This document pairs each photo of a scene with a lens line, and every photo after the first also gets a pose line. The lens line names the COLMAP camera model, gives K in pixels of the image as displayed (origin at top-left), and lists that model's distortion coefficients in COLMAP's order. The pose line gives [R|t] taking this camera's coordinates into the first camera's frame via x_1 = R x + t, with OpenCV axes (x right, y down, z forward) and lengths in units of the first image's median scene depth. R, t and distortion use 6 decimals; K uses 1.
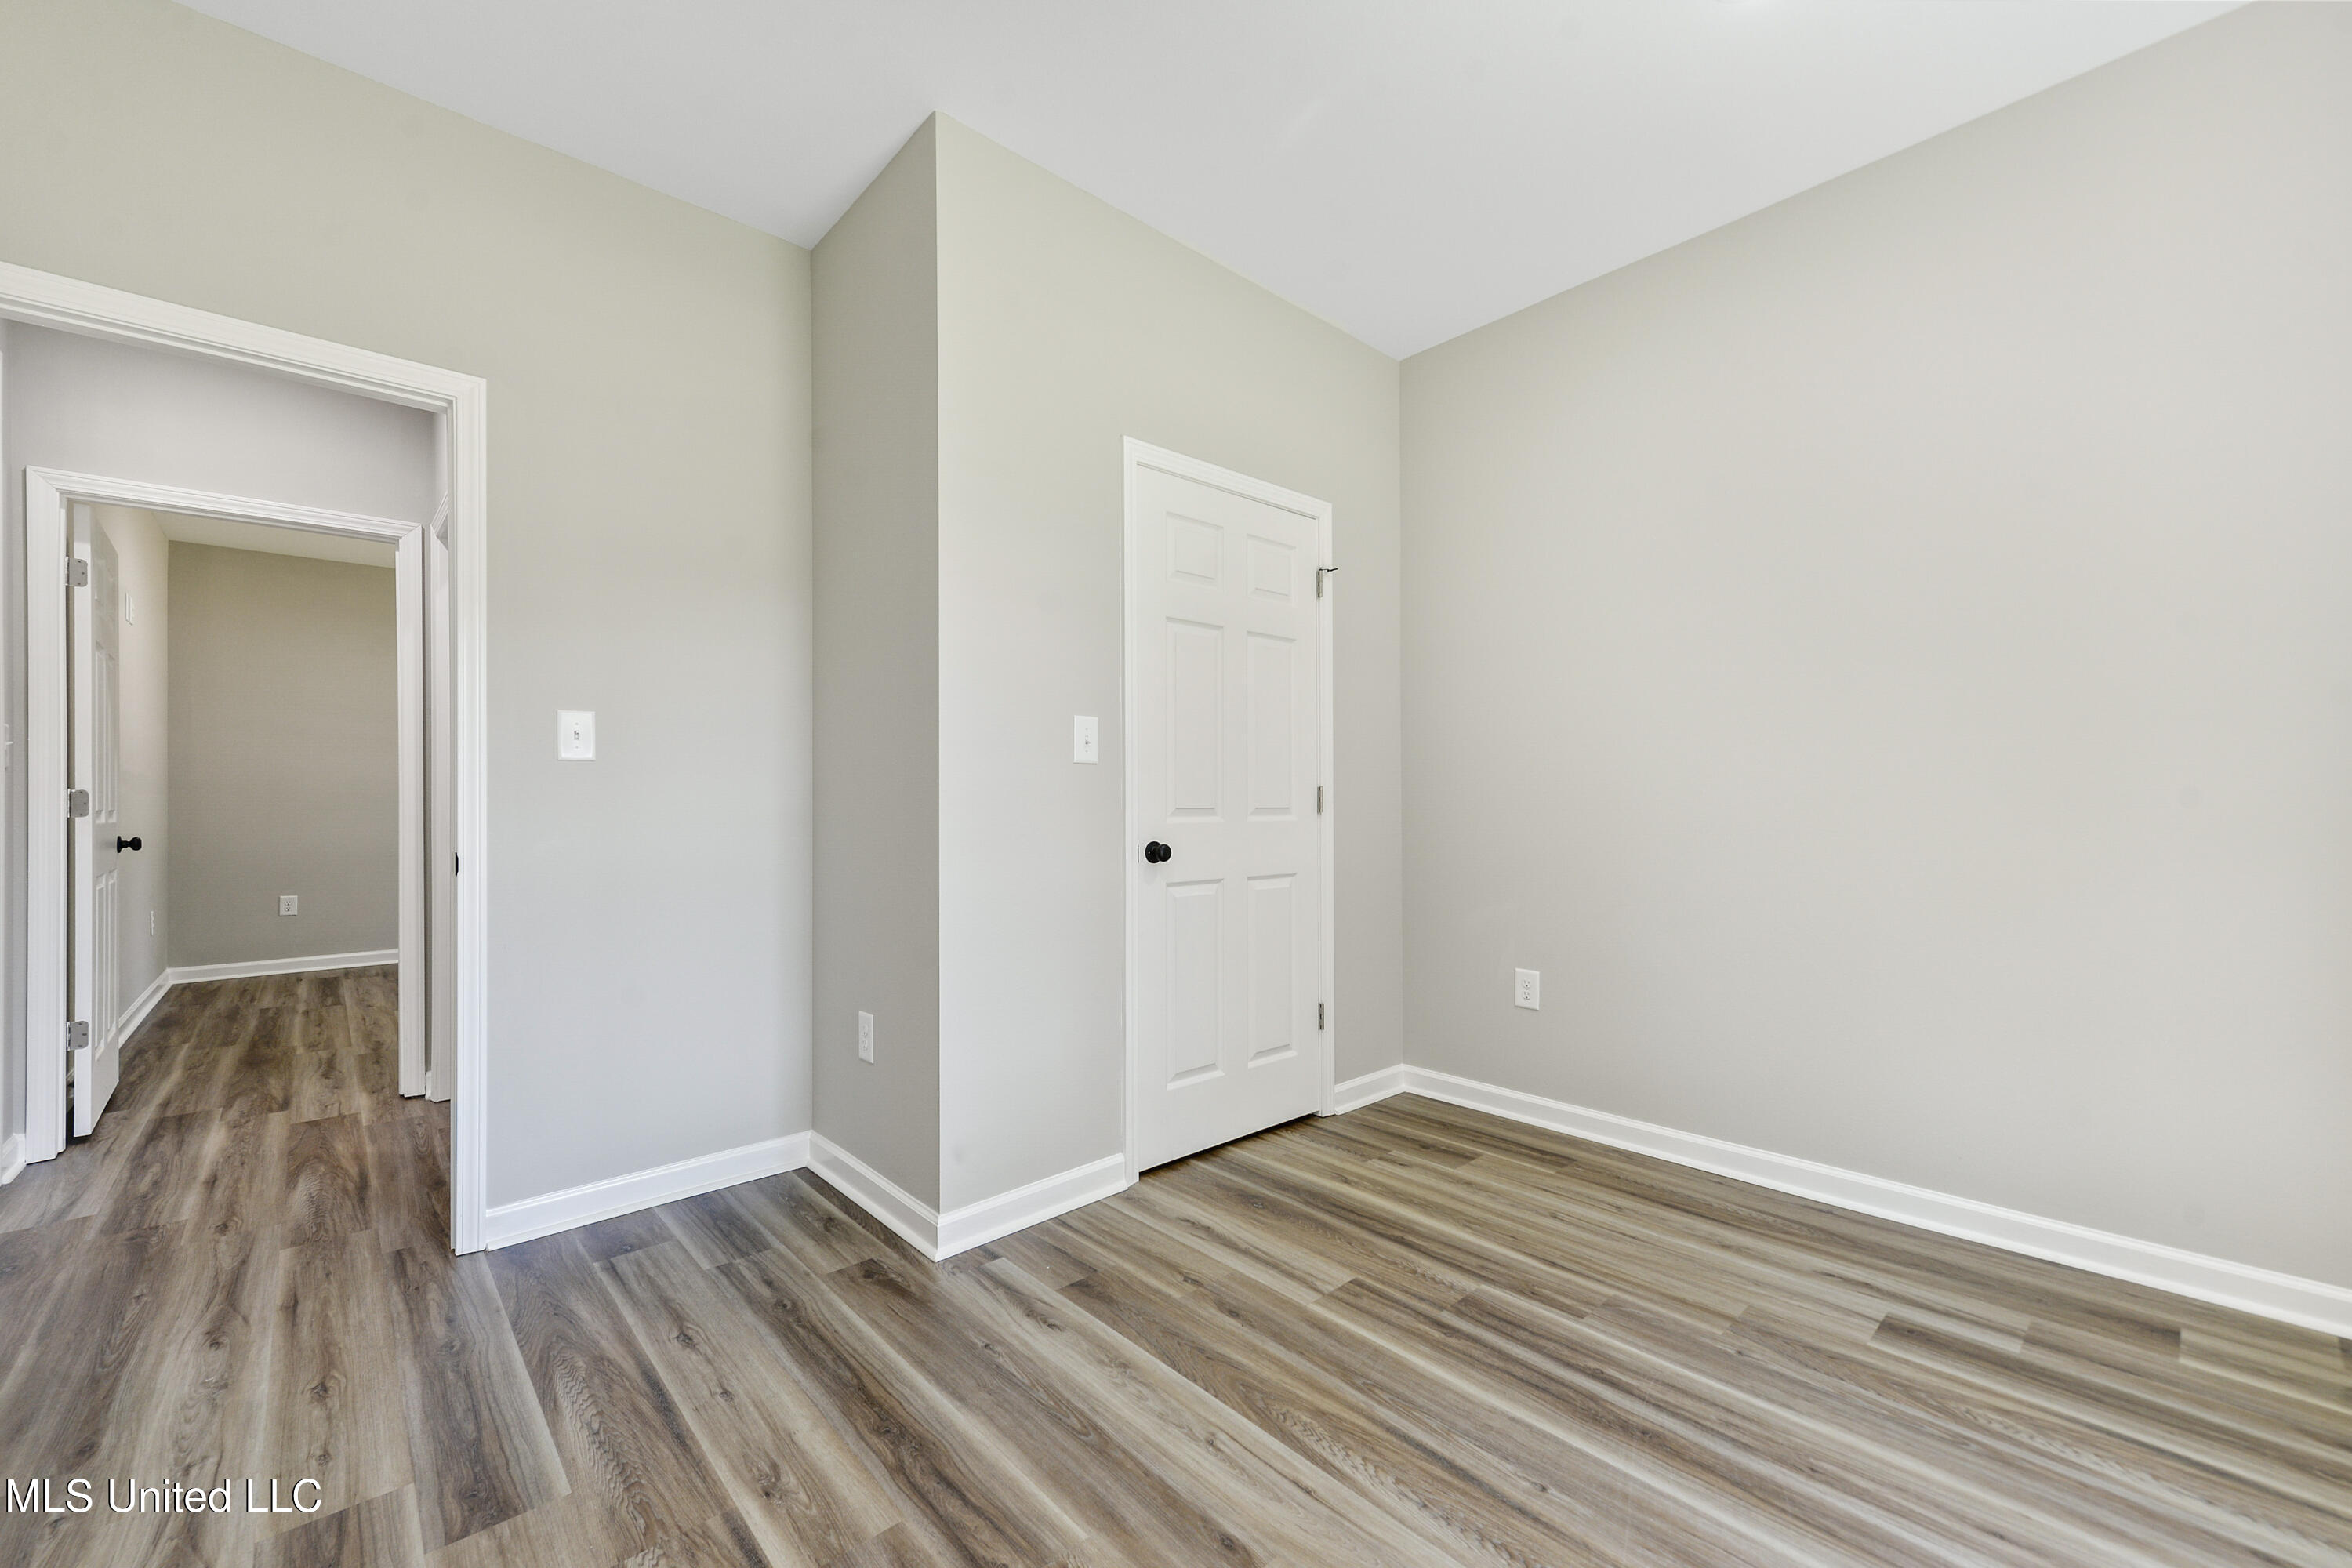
lens RADIAL K [[944.1, 0, 1164.2], [0, 944.1, 791.5], [0, 0, 1]] dist [-0.002493, -0.000207]
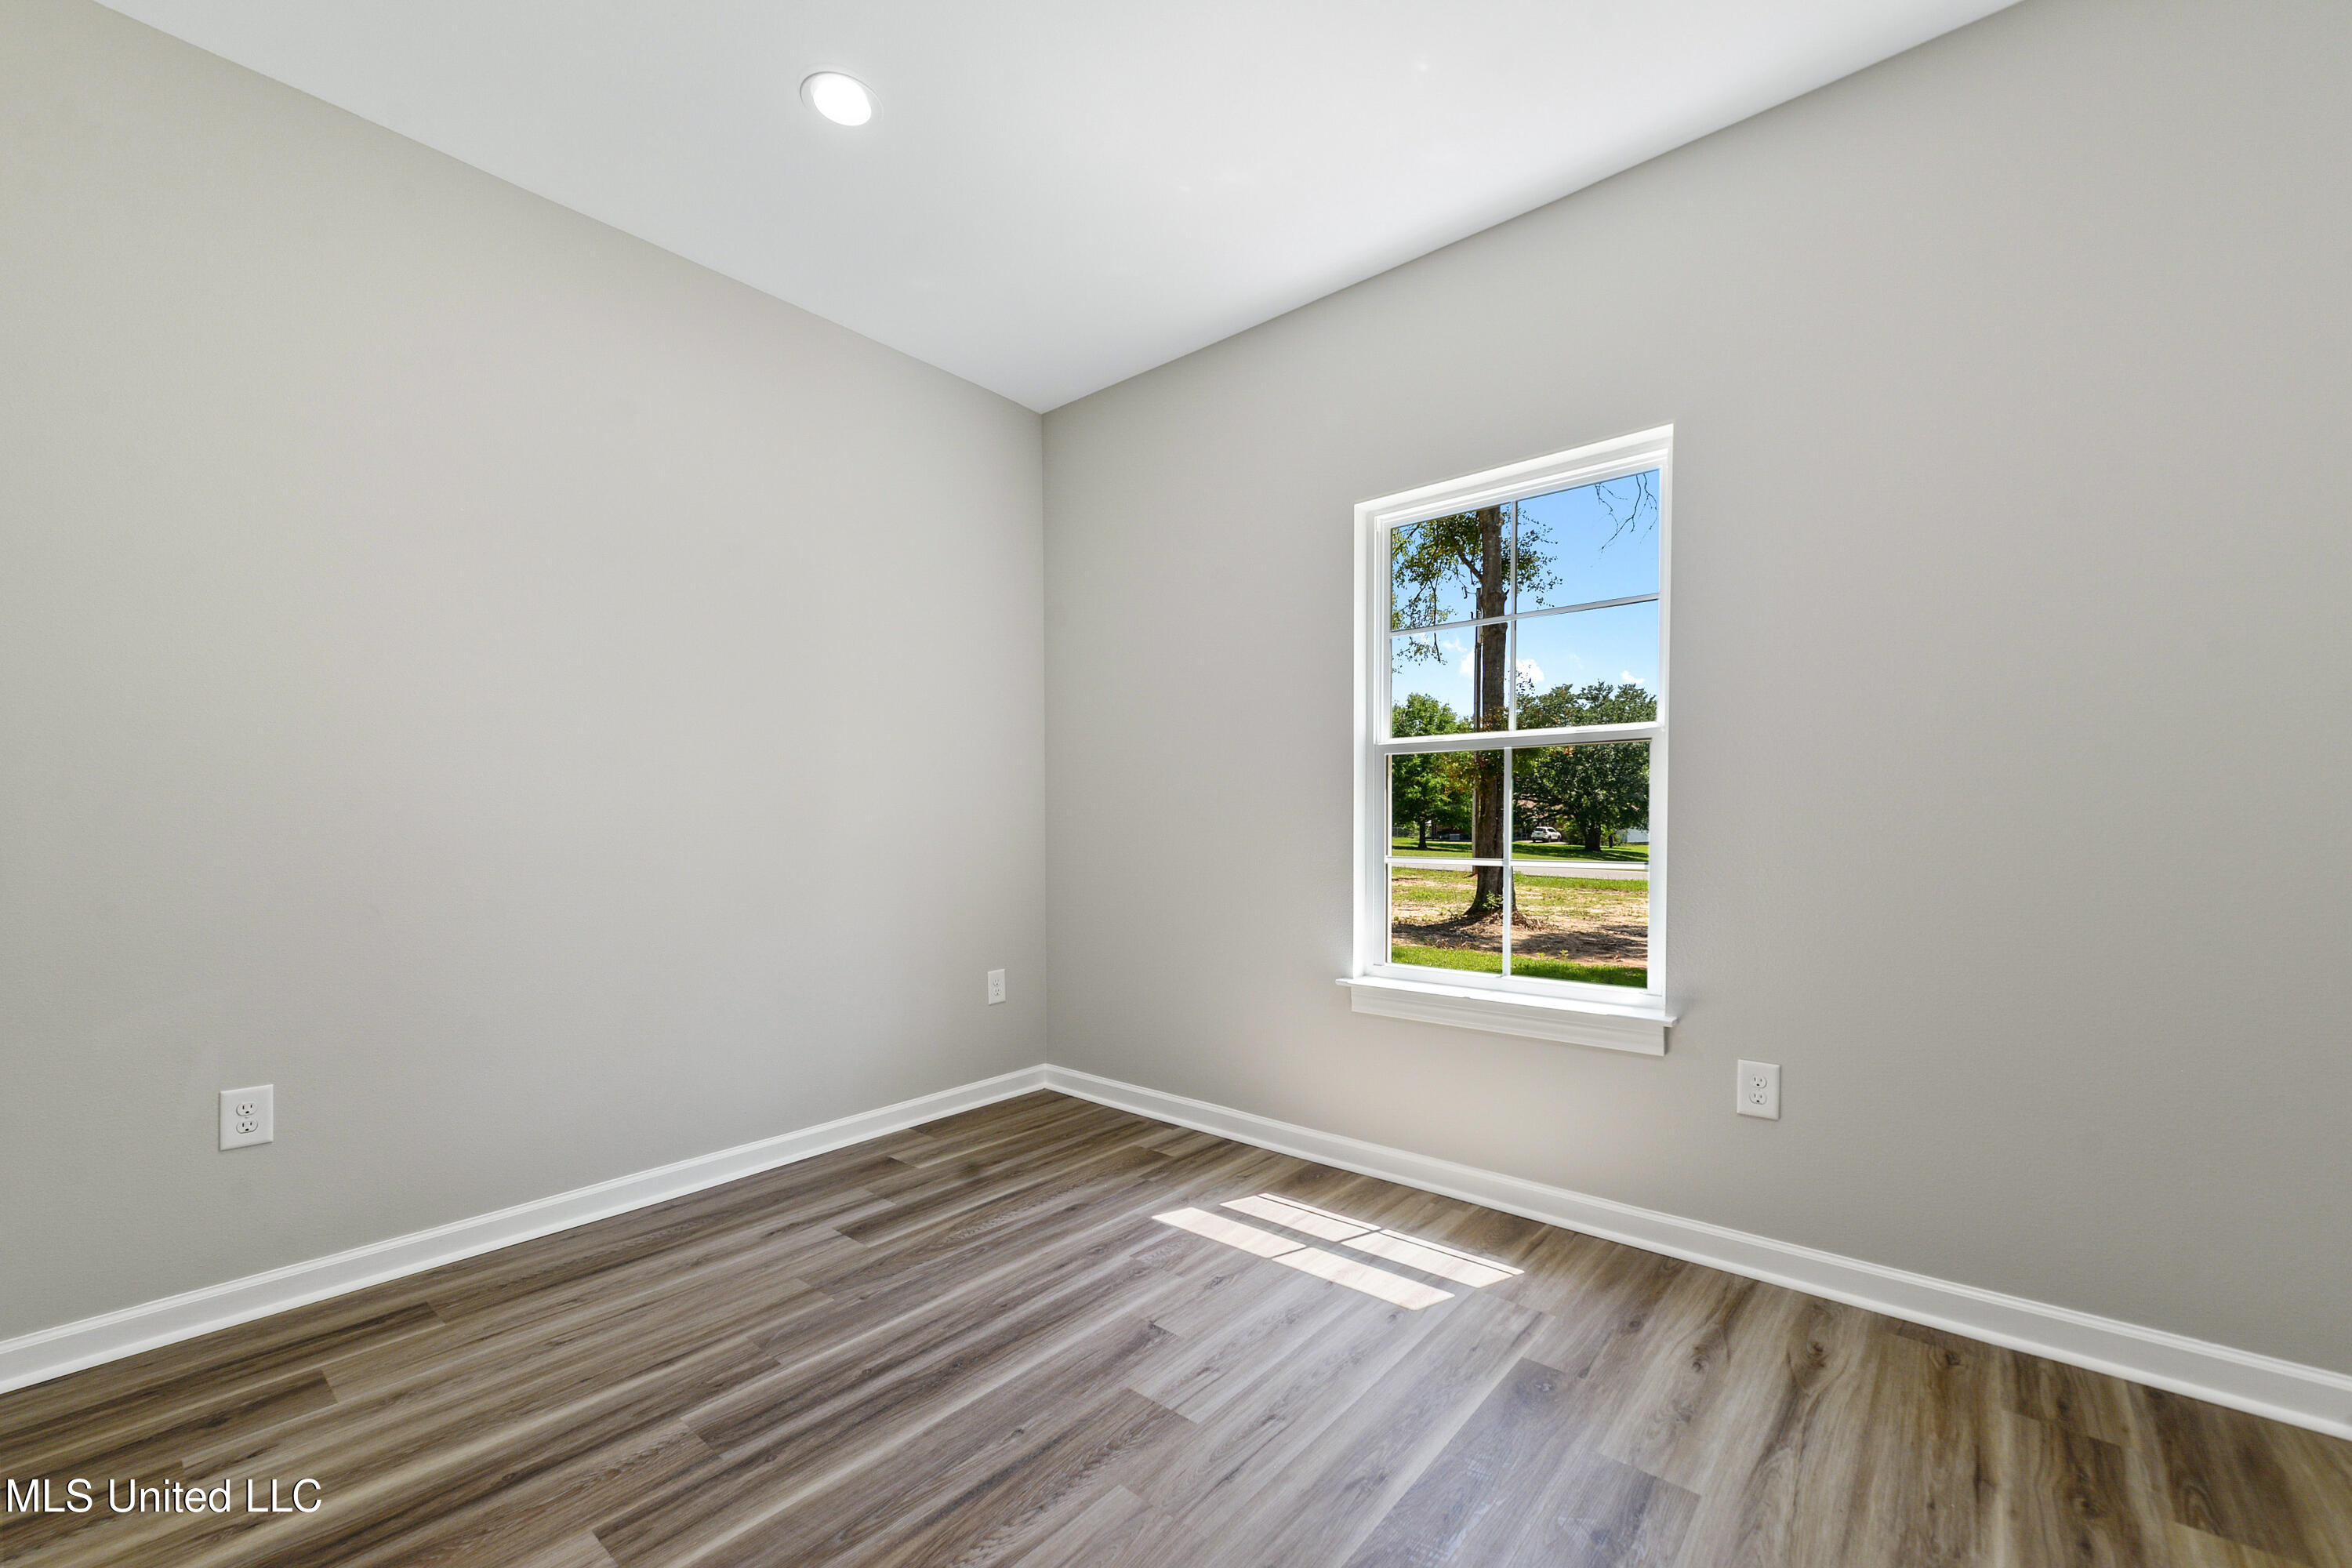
lens RADIAL K [[944.1, 0, 1164.0], [0, 944.1, 793.9], [0, 0, 1]] dist [-0.002493, -0.000207]
pose [[-0.129802, 0.032955, 0.990992, -0.584122], [-0.002327, 0.999435, -0.033541, 0.009340], [-0.991537, -0.006660, -0.129652, 0.745608]]
